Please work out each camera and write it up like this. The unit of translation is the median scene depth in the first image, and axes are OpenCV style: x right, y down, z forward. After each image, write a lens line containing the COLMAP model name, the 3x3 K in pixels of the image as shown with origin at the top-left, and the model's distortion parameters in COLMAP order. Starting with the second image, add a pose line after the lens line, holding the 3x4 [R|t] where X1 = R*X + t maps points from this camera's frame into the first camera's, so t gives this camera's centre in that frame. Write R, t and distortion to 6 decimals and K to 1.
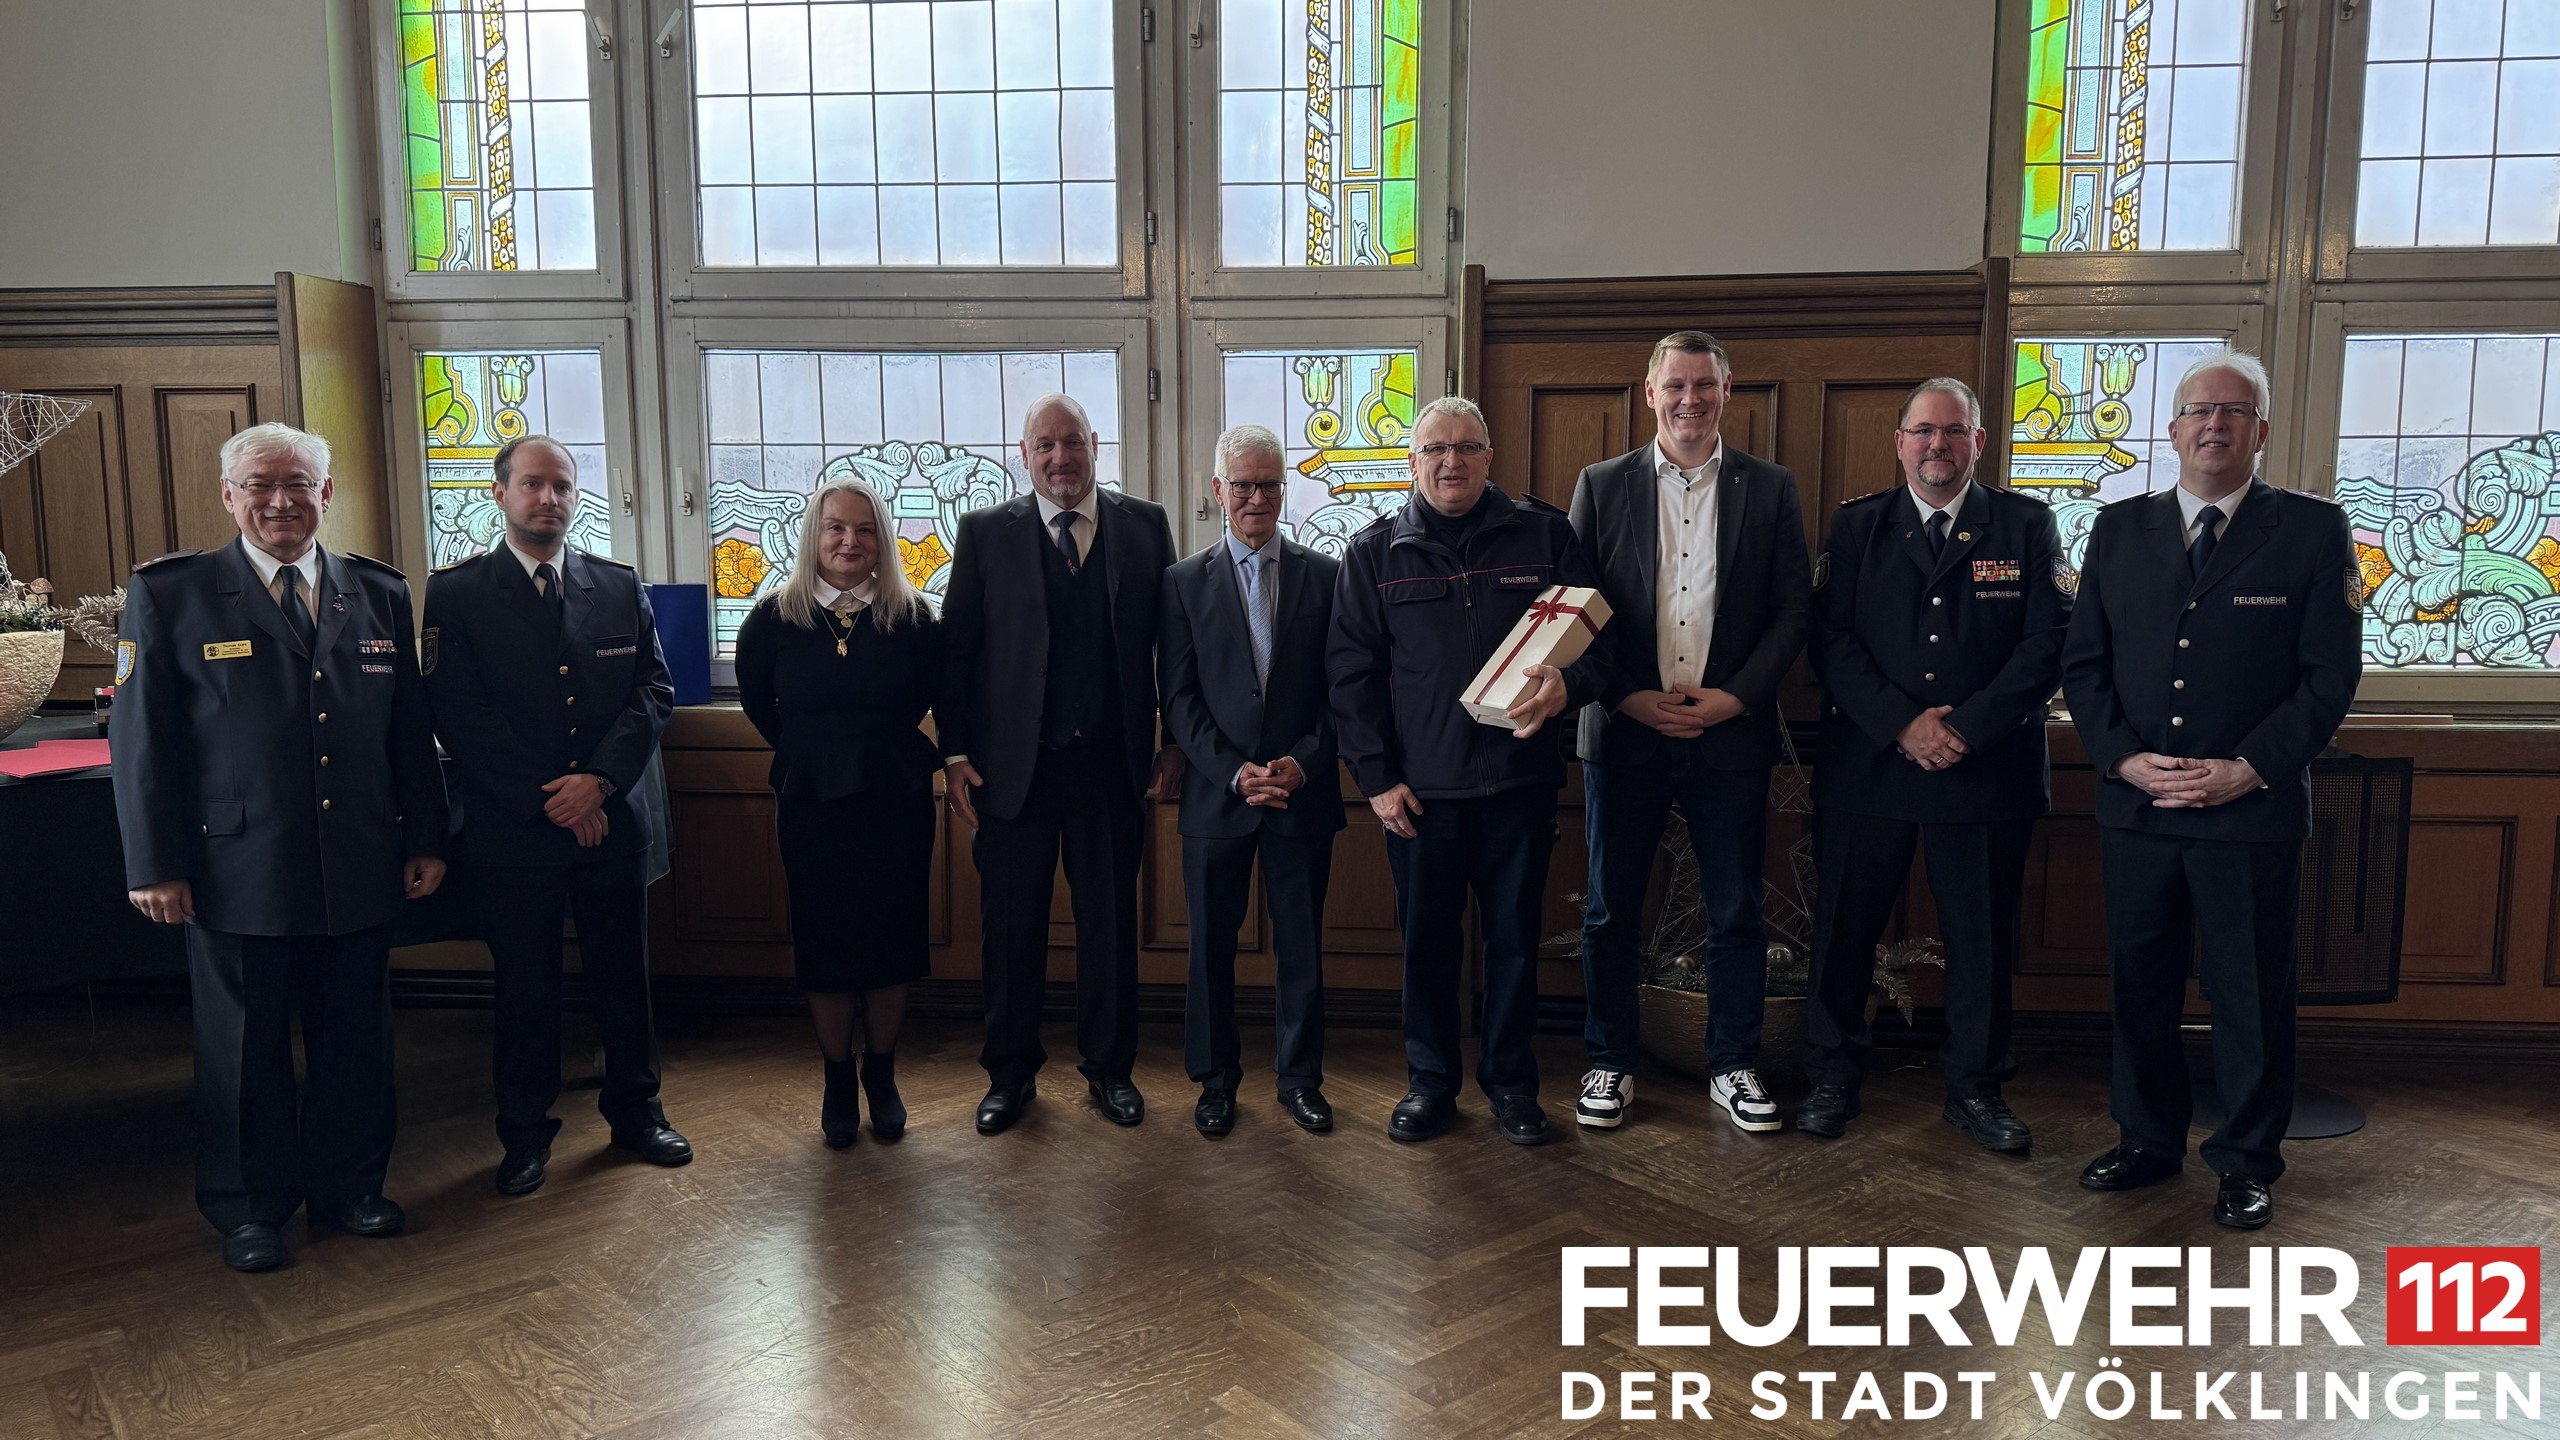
lens RADIAL K [[1874.0, 0, 1274.6], [0, 1874.0, 718.8], [0, 0, 1]] dist [0.045532, -0.055072]
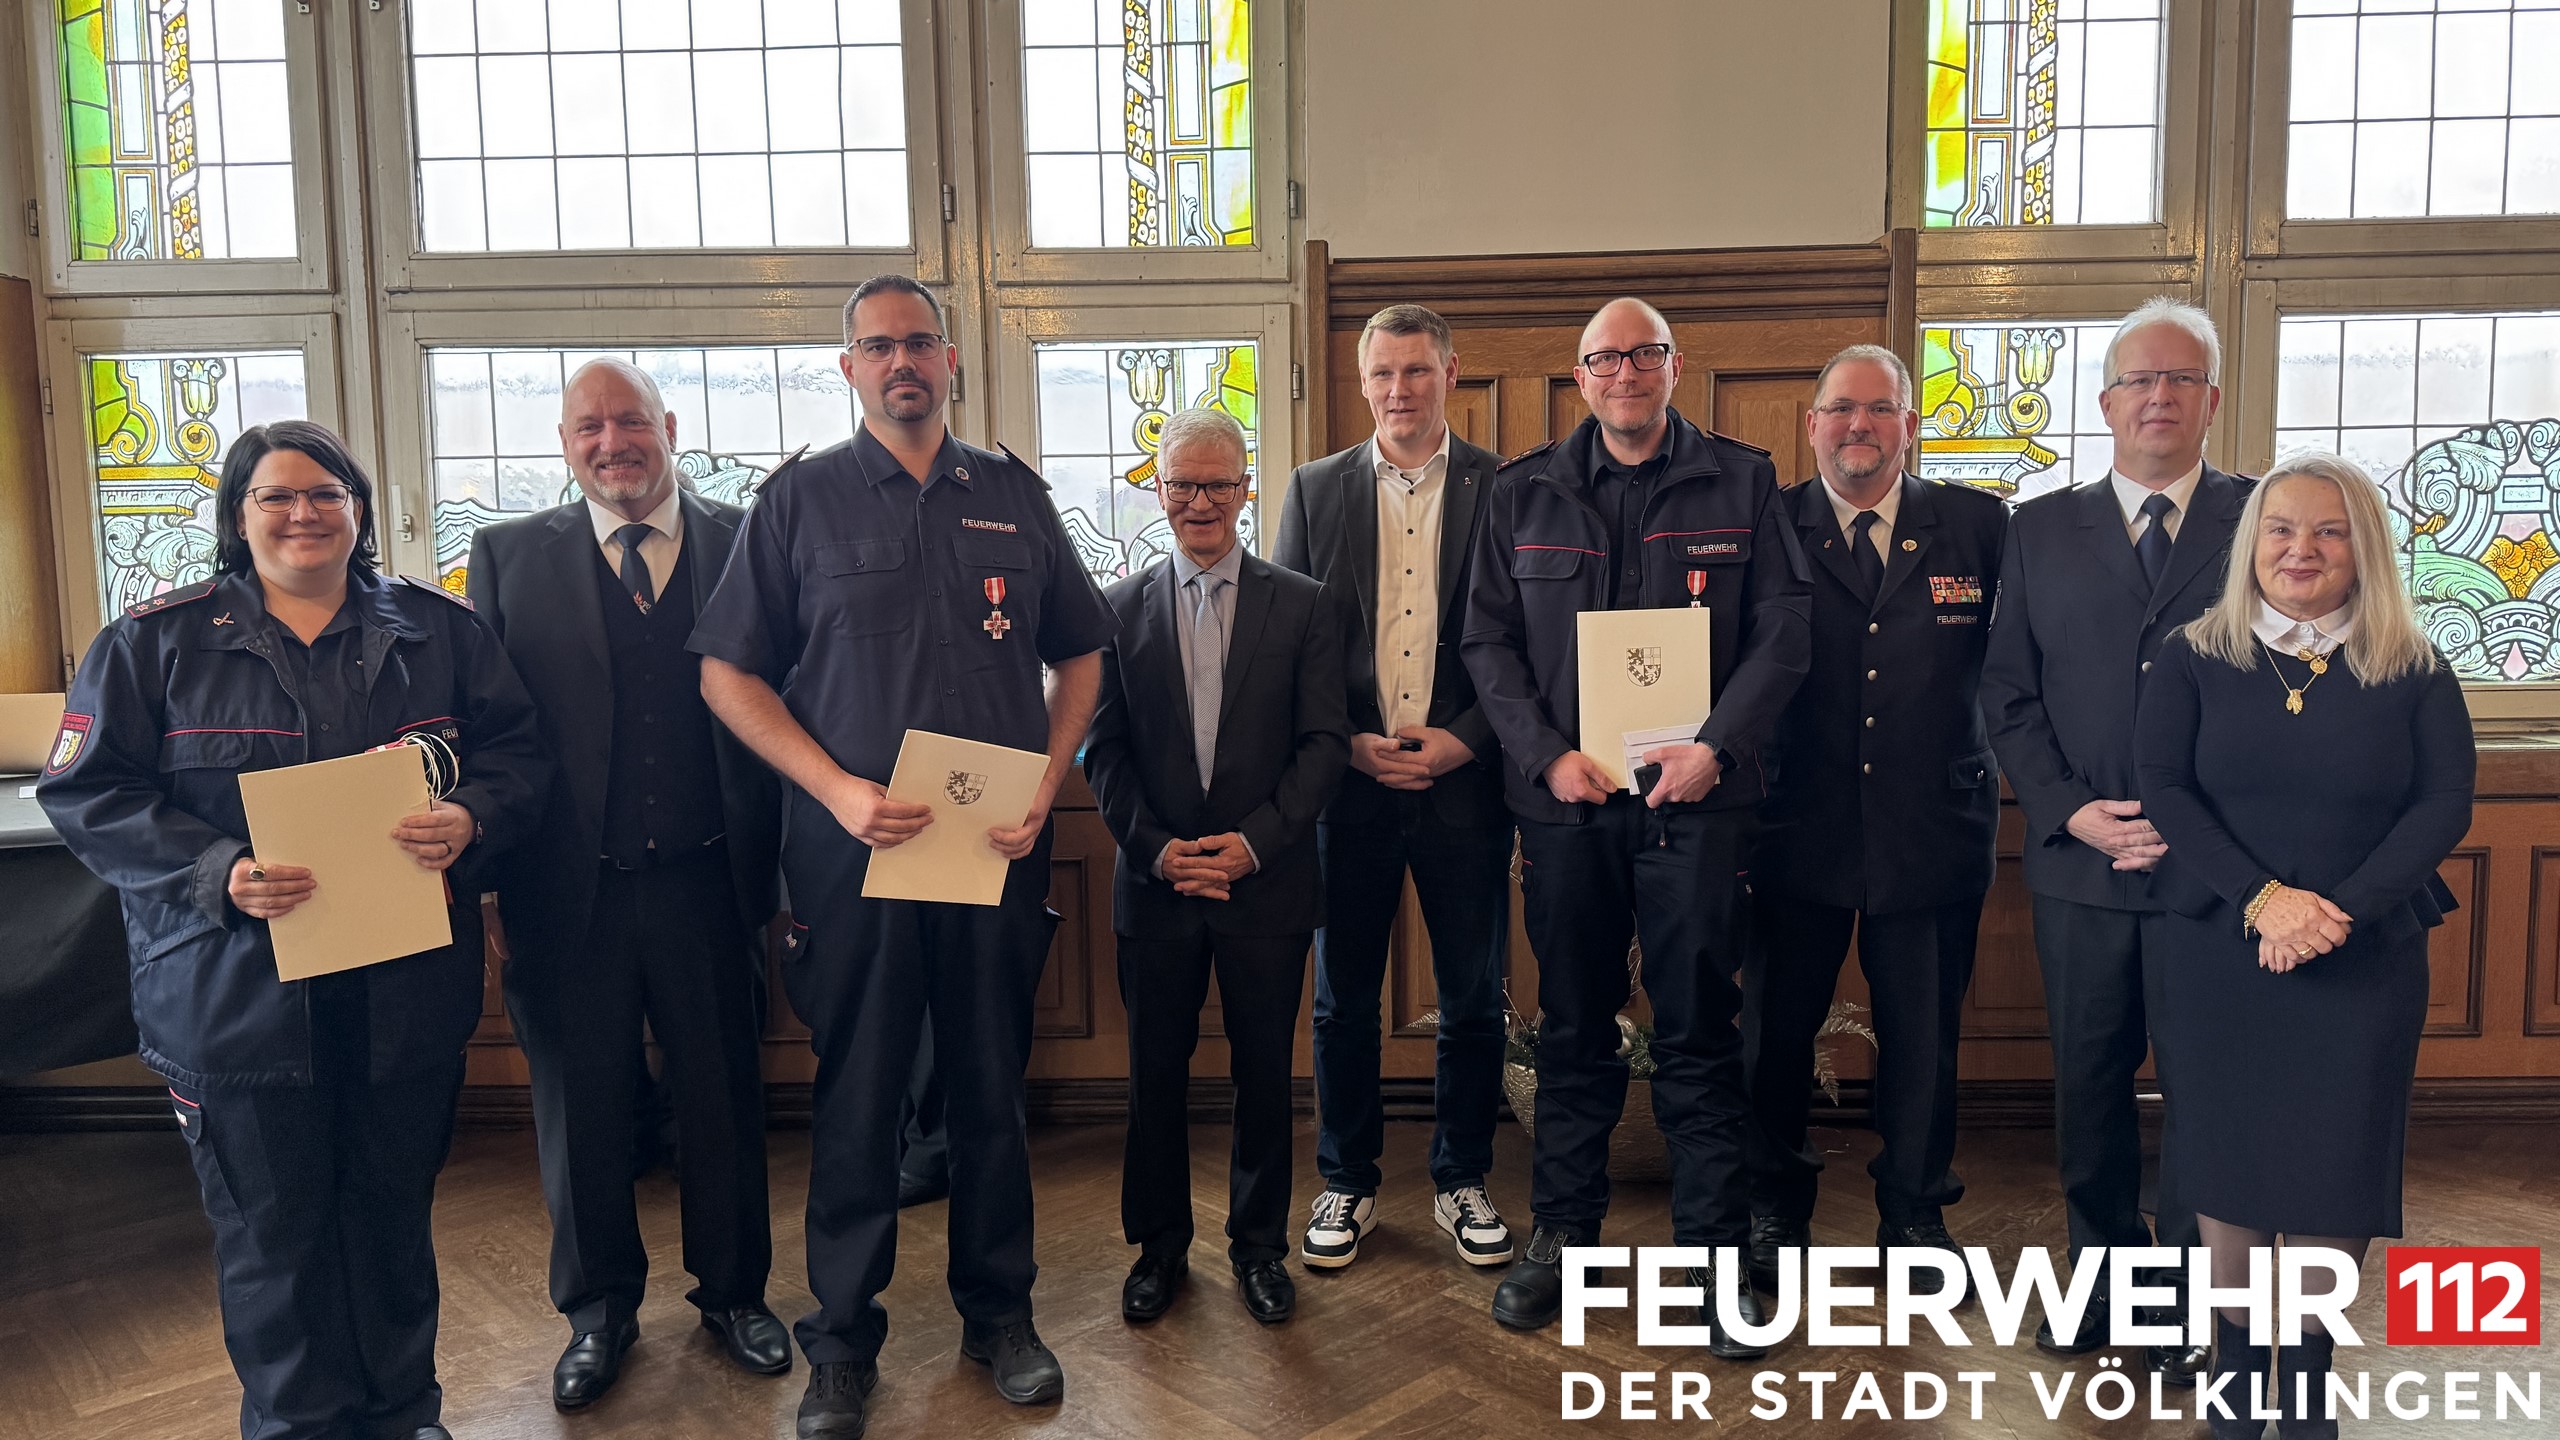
lens RADIAL K [[1873.2, 0, 1293.4], [0, 1873.2, 692.5], [0, 0, 1]] dist [0.026774, -0.029115]
pose [[0.997983, -0.019438, 0.060435, 0.038056], [0.020888, 0.999507, -0.023439, -0.012003], [-0.059950, 0.024654, 0.997897, 0.133748]]
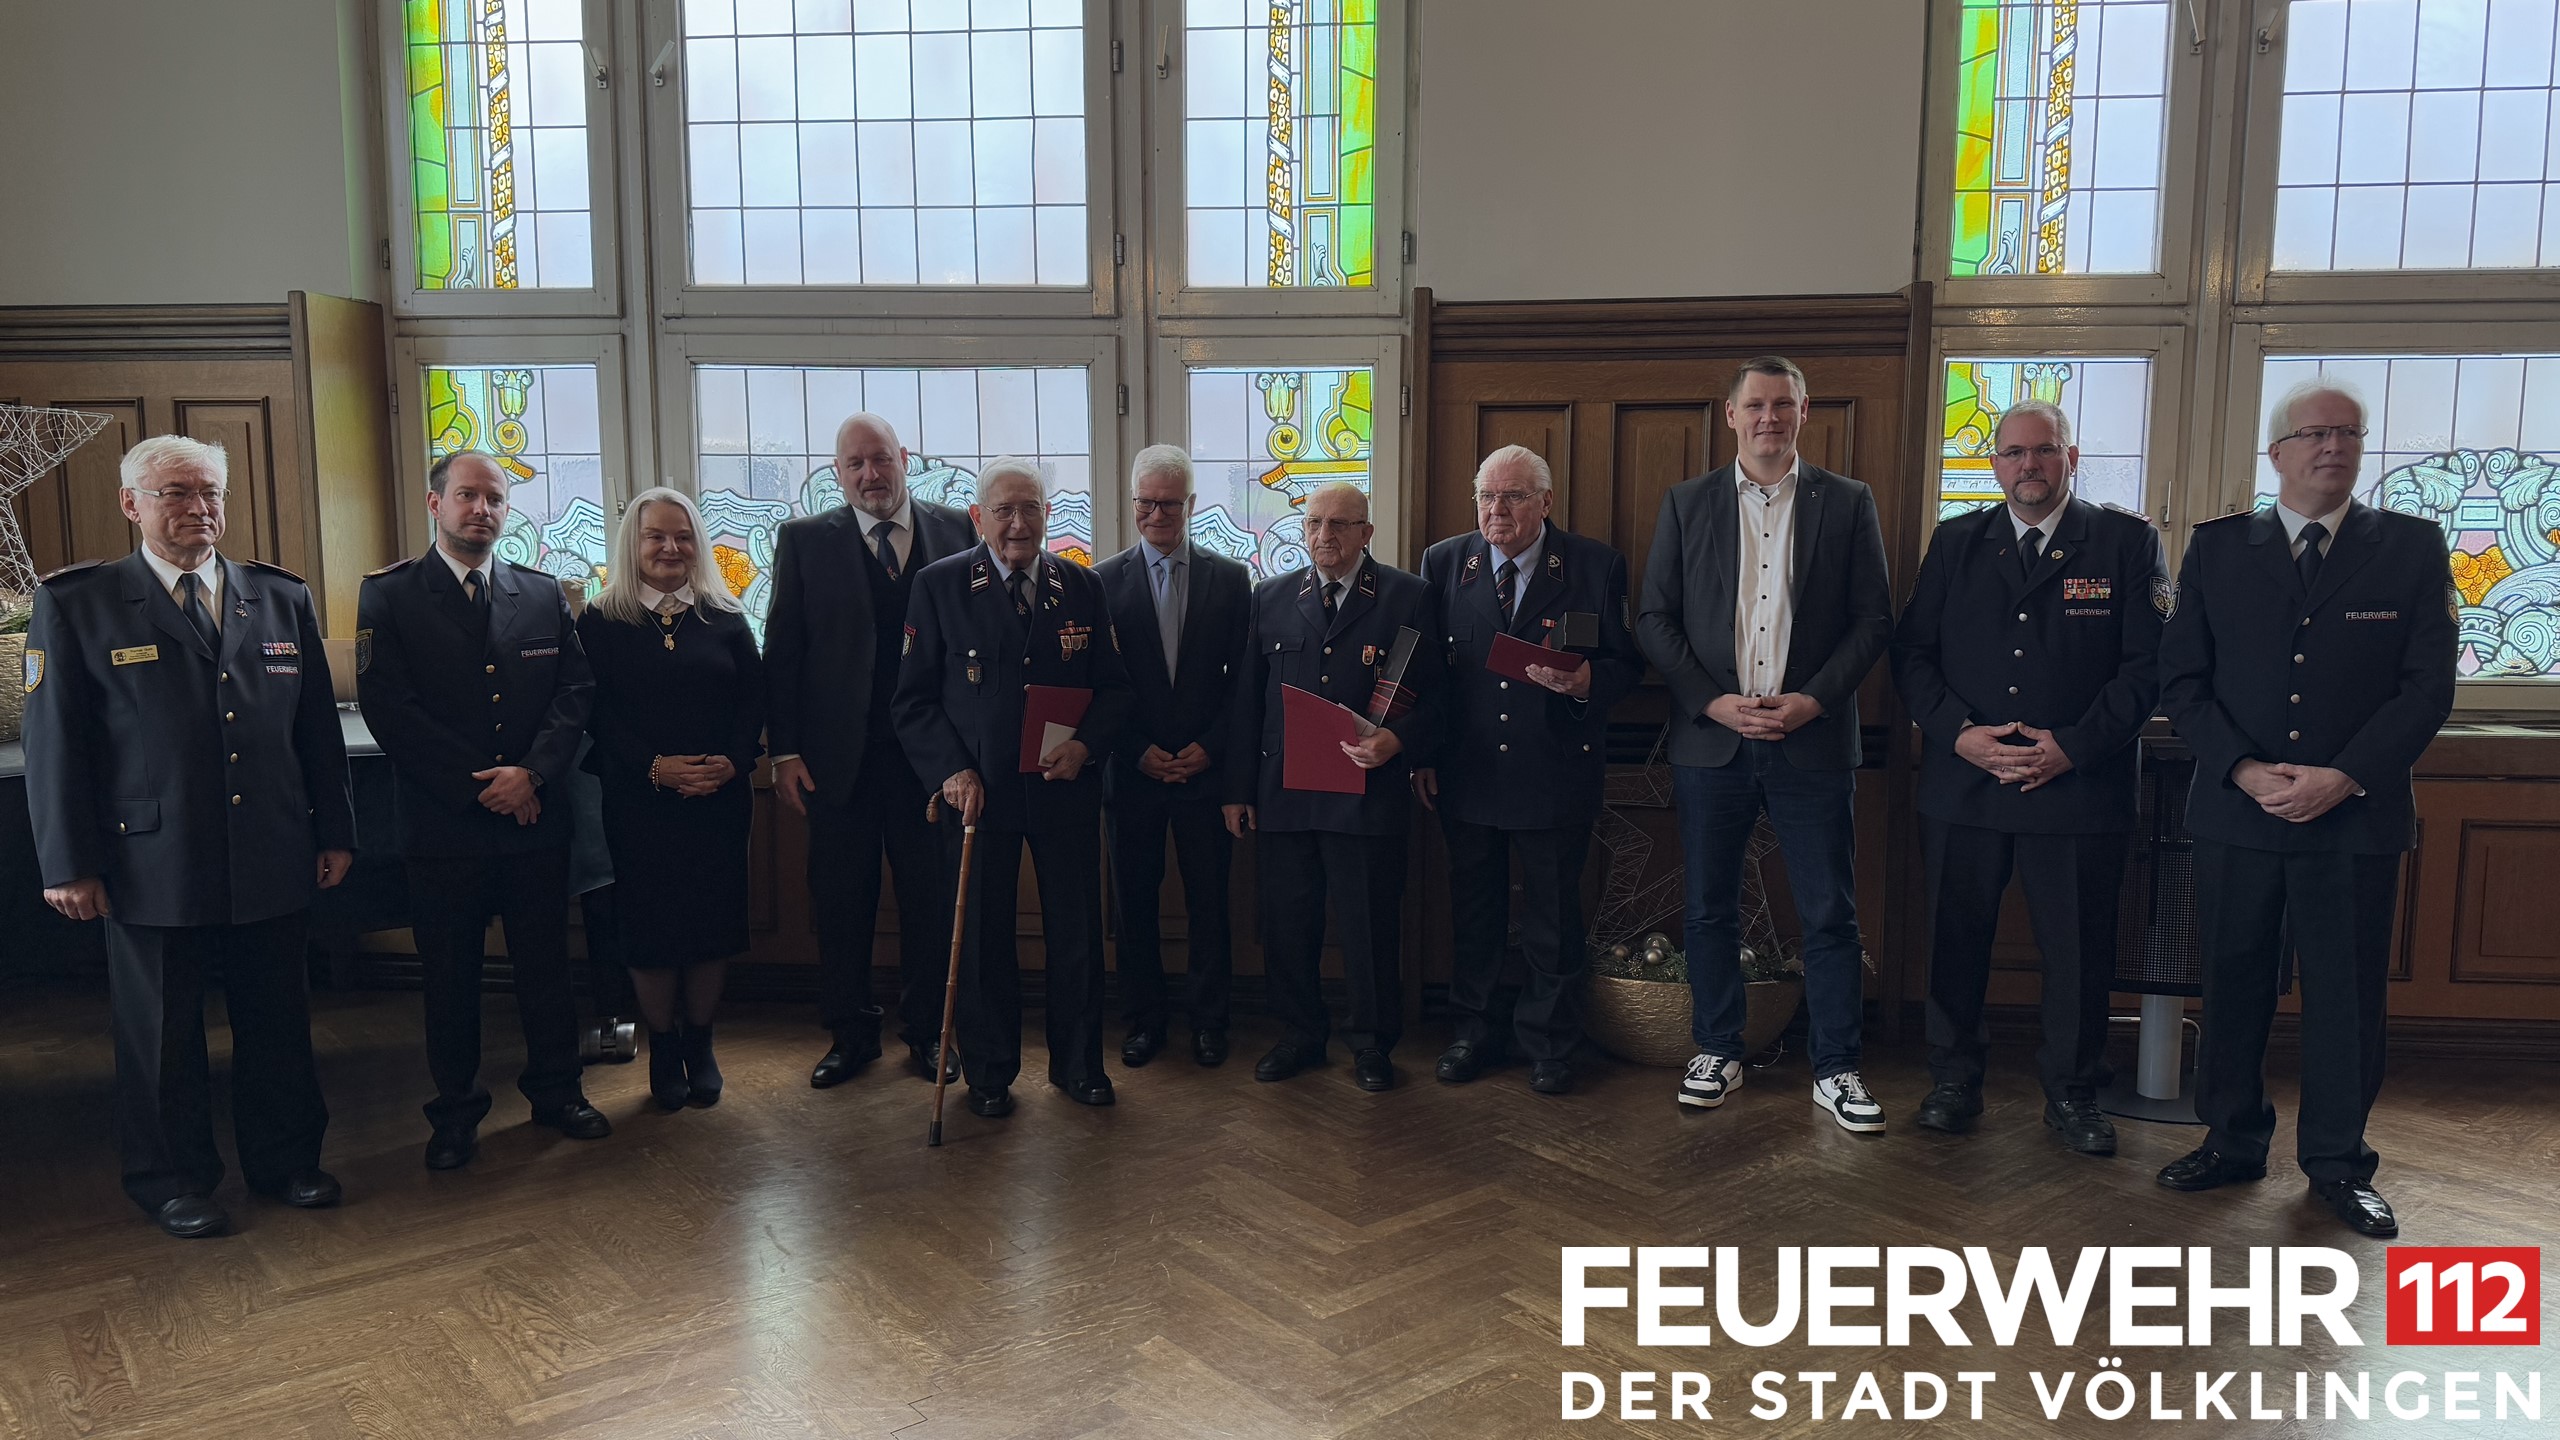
lens RADIAL K [[1888.4, 0, 1275.4], [0, 1888.4, 718.3], [0, 0, 1]] dist [0.052528, -0.065700]
pose [[0.999880, 0.005015, -0.014655, 0.039205], [-0.005037, 0.999986, -0.001463, 0.000911], [0.014647, 0.001537, 0.999892, -0.055624]]
